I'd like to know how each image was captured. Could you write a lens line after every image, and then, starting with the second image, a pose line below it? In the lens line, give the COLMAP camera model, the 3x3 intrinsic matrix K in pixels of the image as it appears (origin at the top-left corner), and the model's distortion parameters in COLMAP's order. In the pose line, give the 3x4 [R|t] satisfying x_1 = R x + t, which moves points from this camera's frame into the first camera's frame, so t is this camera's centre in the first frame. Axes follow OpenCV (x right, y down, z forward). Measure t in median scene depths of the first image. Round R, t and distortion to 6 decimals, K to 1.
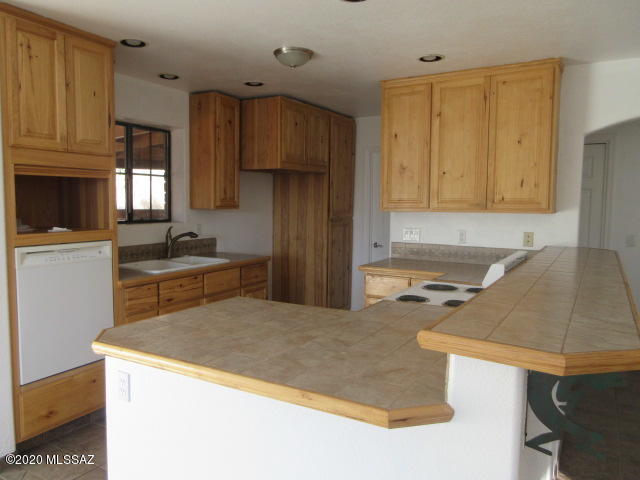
lens RADIAL K [[478.6, 0, 320.0], [0, 478.6, 240.0], [0, 0, 1]] dist [0.007117, 0.004311]
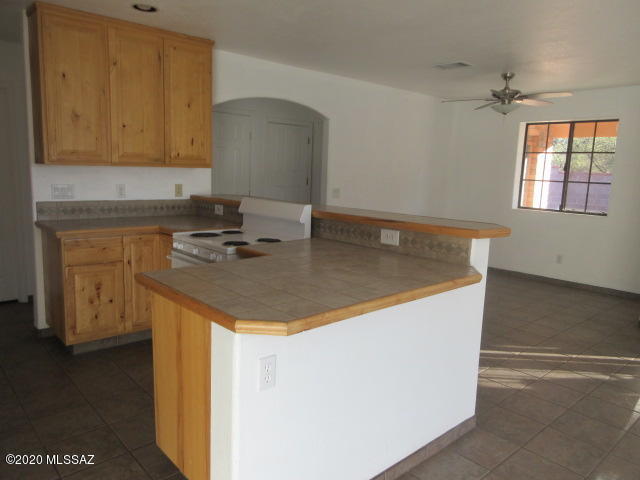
lens RADIAL K [[478.6, 0, 320.0], [0, 478.6, 240.0], [0, 0, 1]] dist [0.007117, 0.004311]
pose [[0.297171, -0.141188, 0.944328, -0.588636], [0.048149, 0.989965, 0.132860, -0.020385], [-0.953609, 0.005986, 0.300987, 0.328994]]
